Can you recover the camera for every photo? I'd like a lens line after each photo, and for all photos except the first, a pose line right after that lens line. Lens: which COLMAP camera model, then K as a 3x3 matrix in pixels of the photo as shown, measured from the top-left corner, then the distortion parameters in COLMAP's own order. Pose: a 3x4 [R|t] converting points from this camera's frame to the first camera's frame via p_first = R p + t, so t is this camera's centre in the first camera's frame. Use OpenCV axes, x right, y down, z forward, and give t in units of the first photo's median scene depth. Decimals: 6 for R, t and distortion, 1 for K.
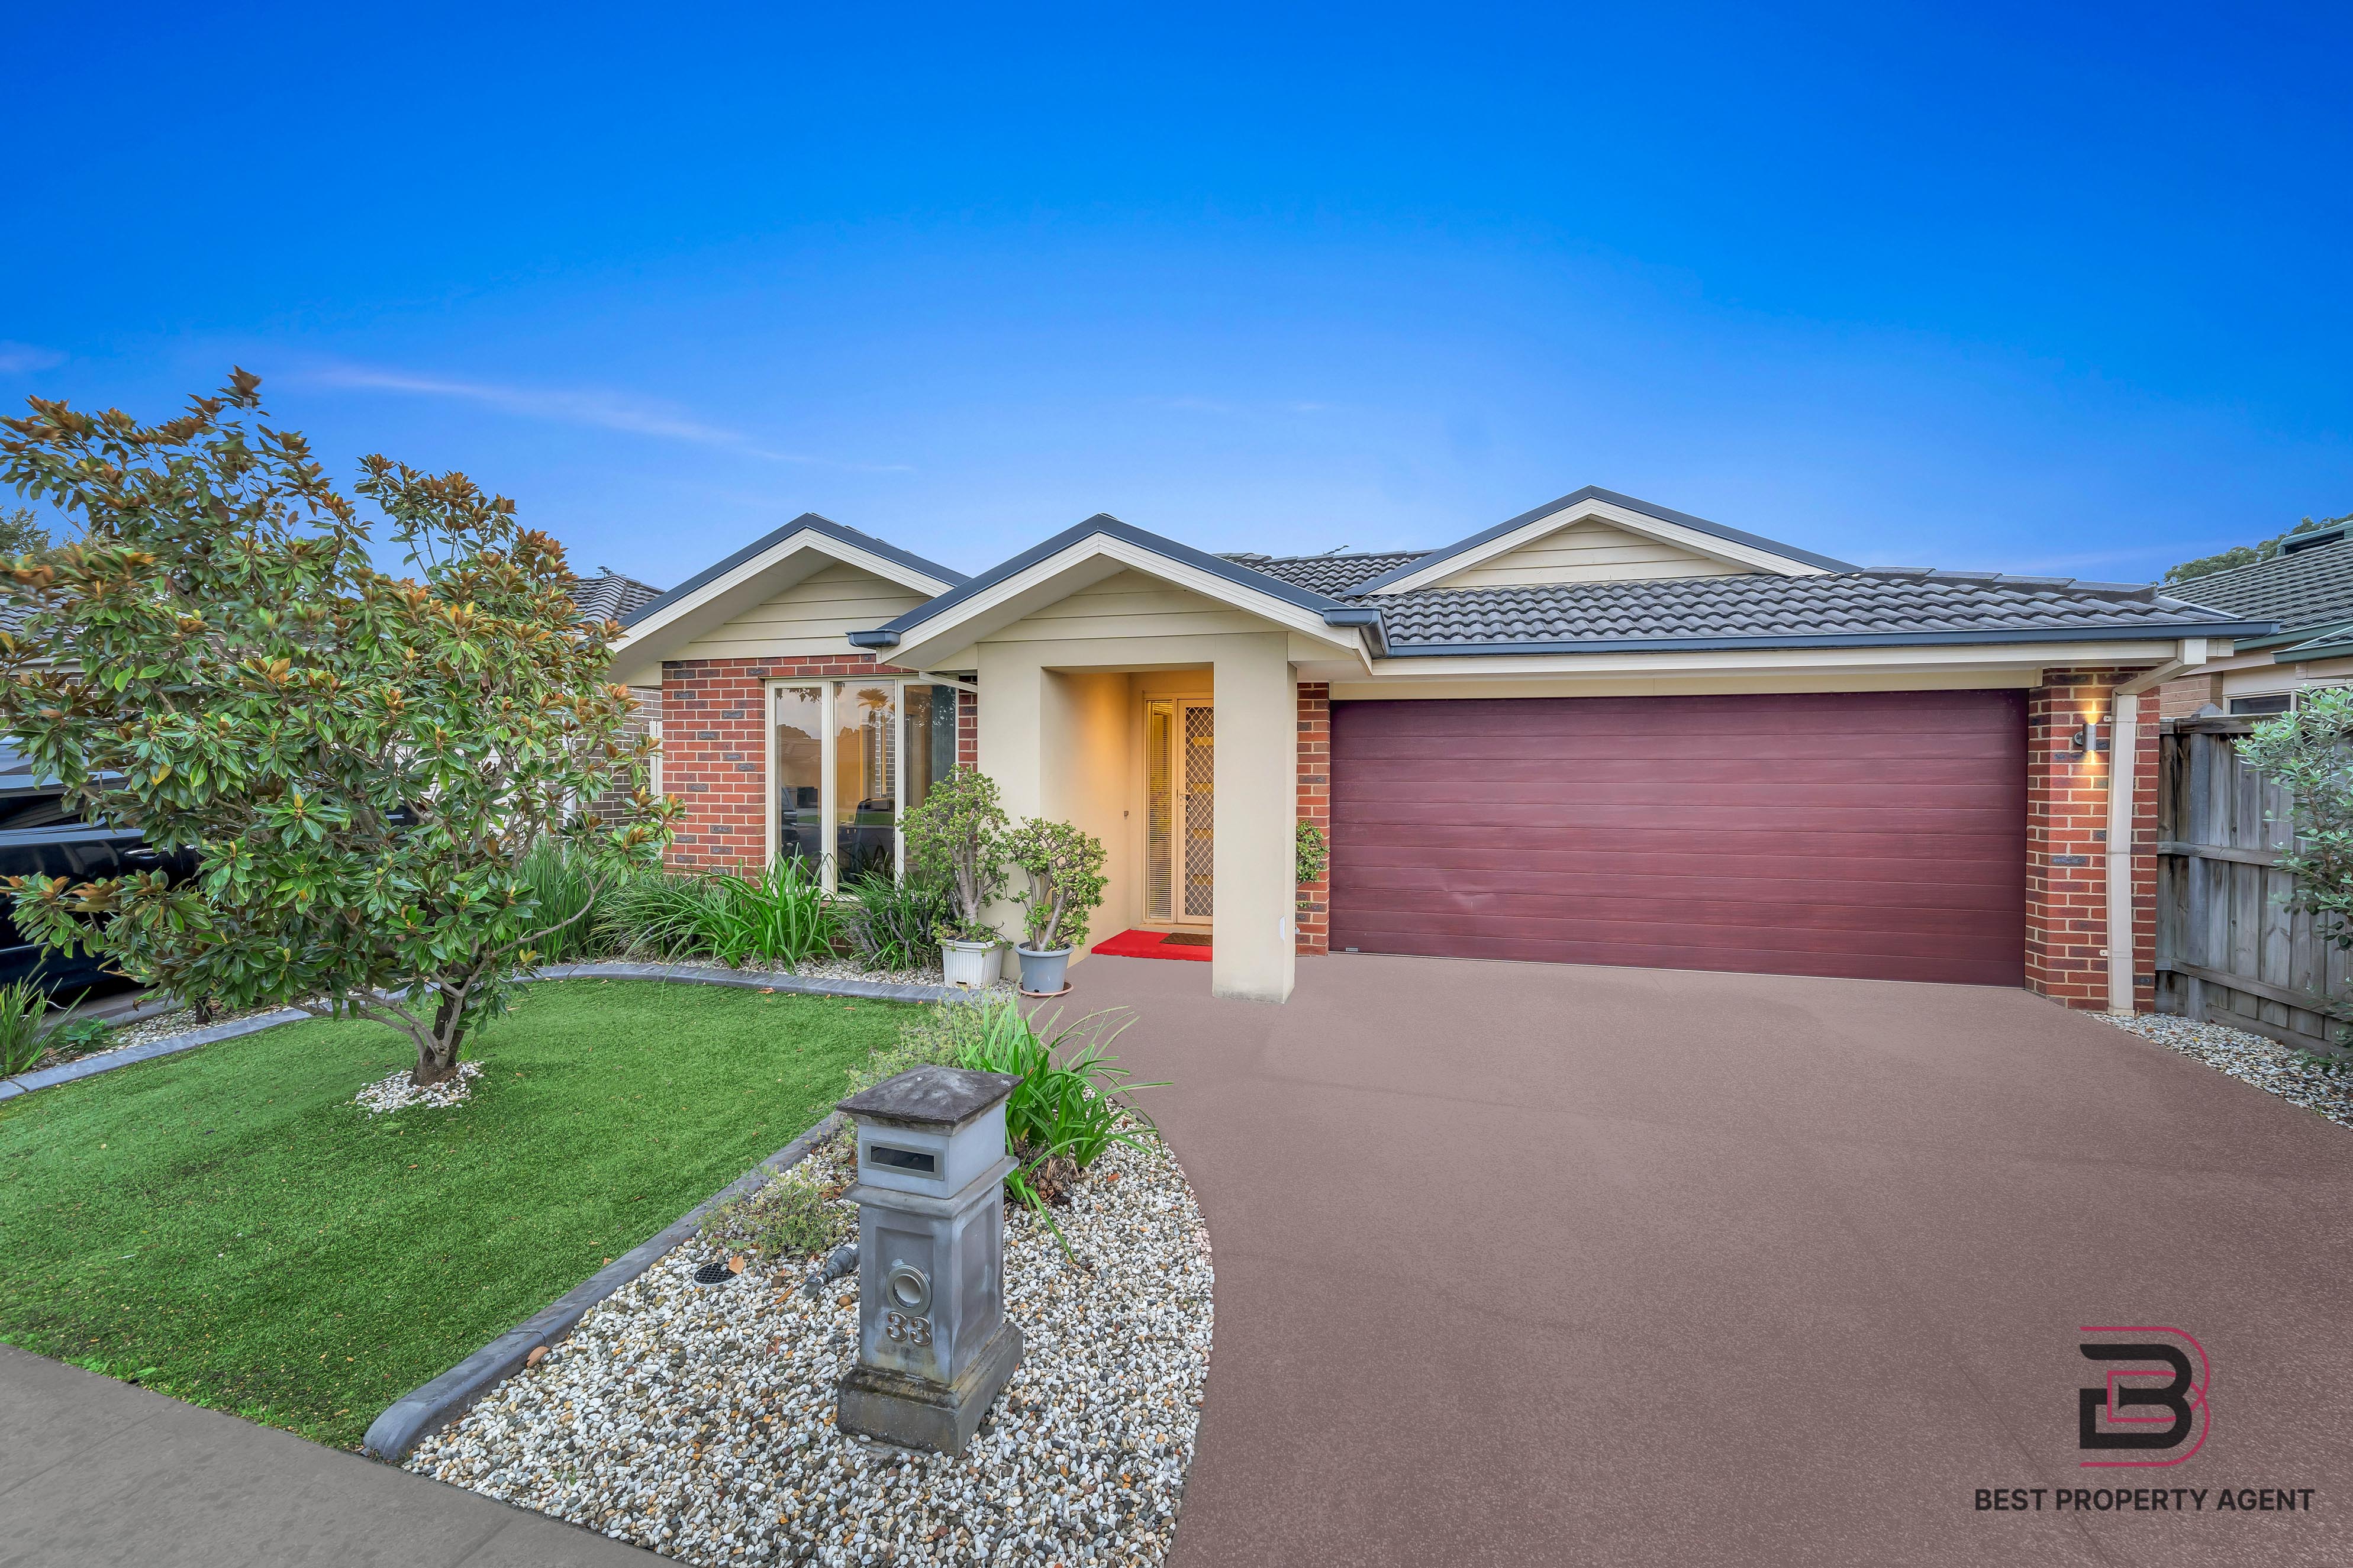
lens RADIAL K [[829.8, 0, 1176.4], [0, 829.8, 774.9], [0, 0, 1]] dist [-0.004118, 0.000013]
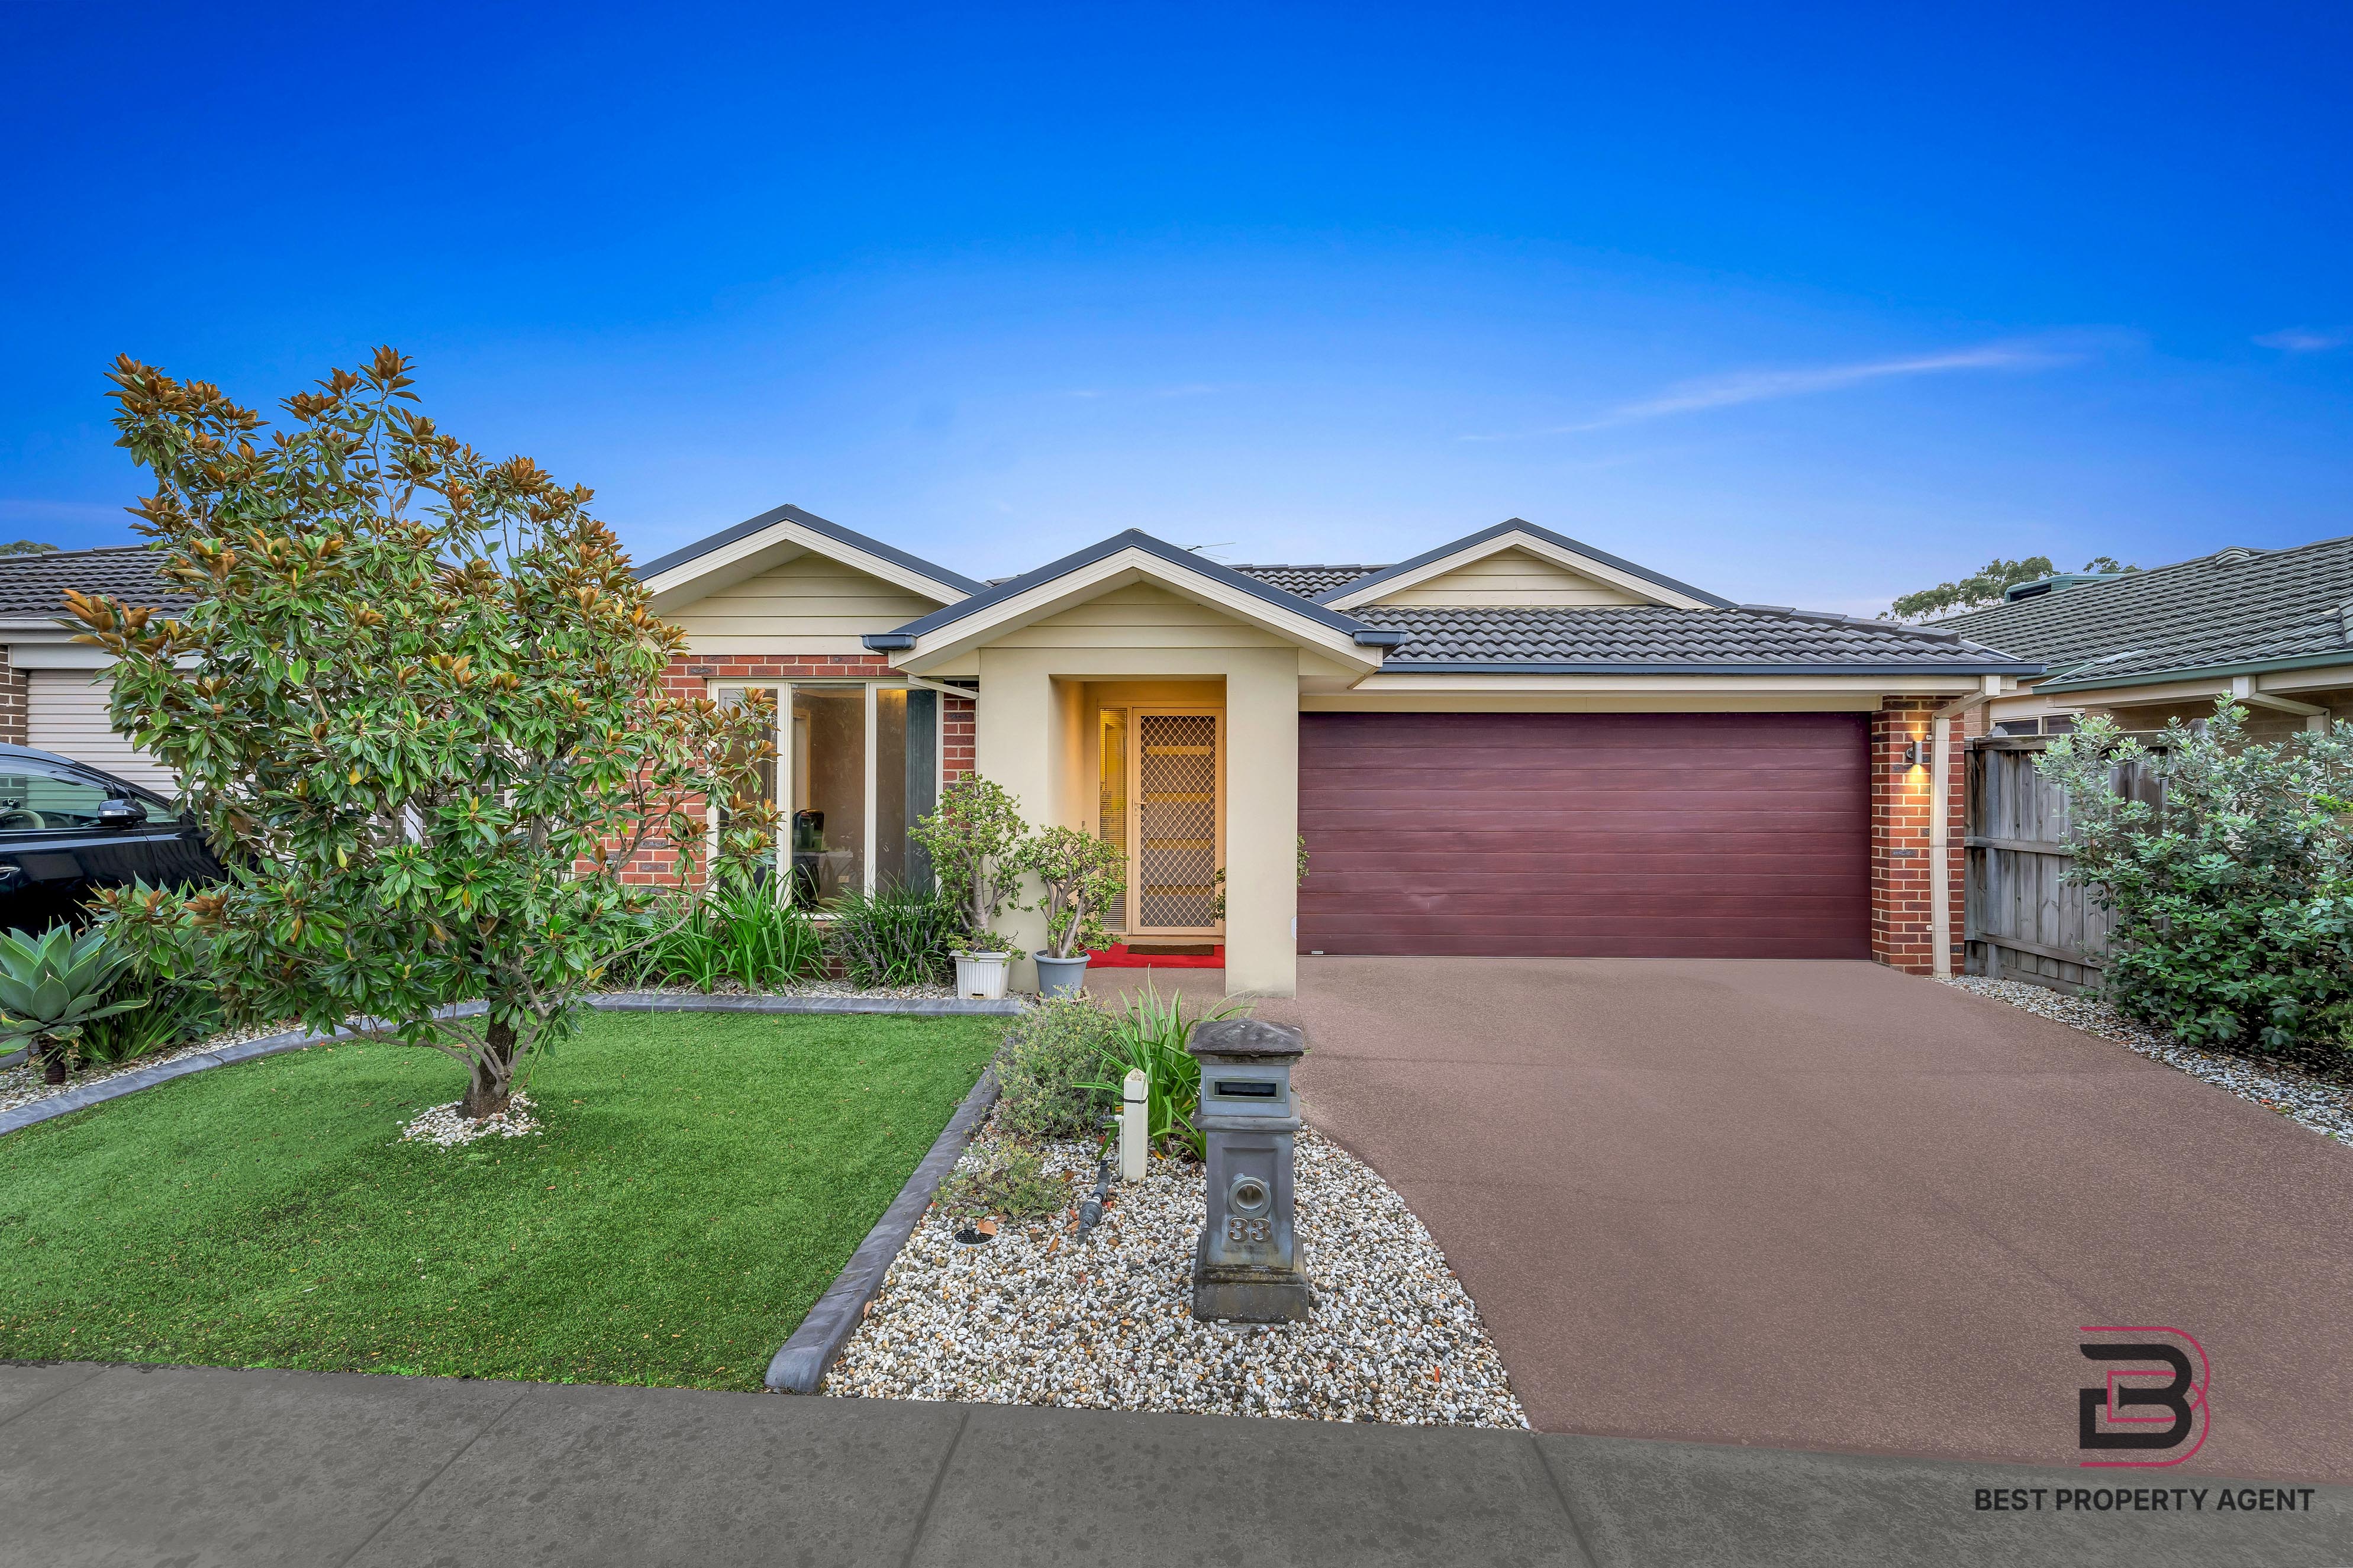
lens RADIAL K [[905.3, 0, 1182.4], [0, 905.3, 773.6], [0, 0, 1]] dist [-0.000284, -0.000260]
pose [[0.979742, 0.002528, 0.200248, -0.240583], [0.000663, 0.999874, -0.015863, 0.006810], [-0.200263, 0.015675, 0.979617, -0.102944]]
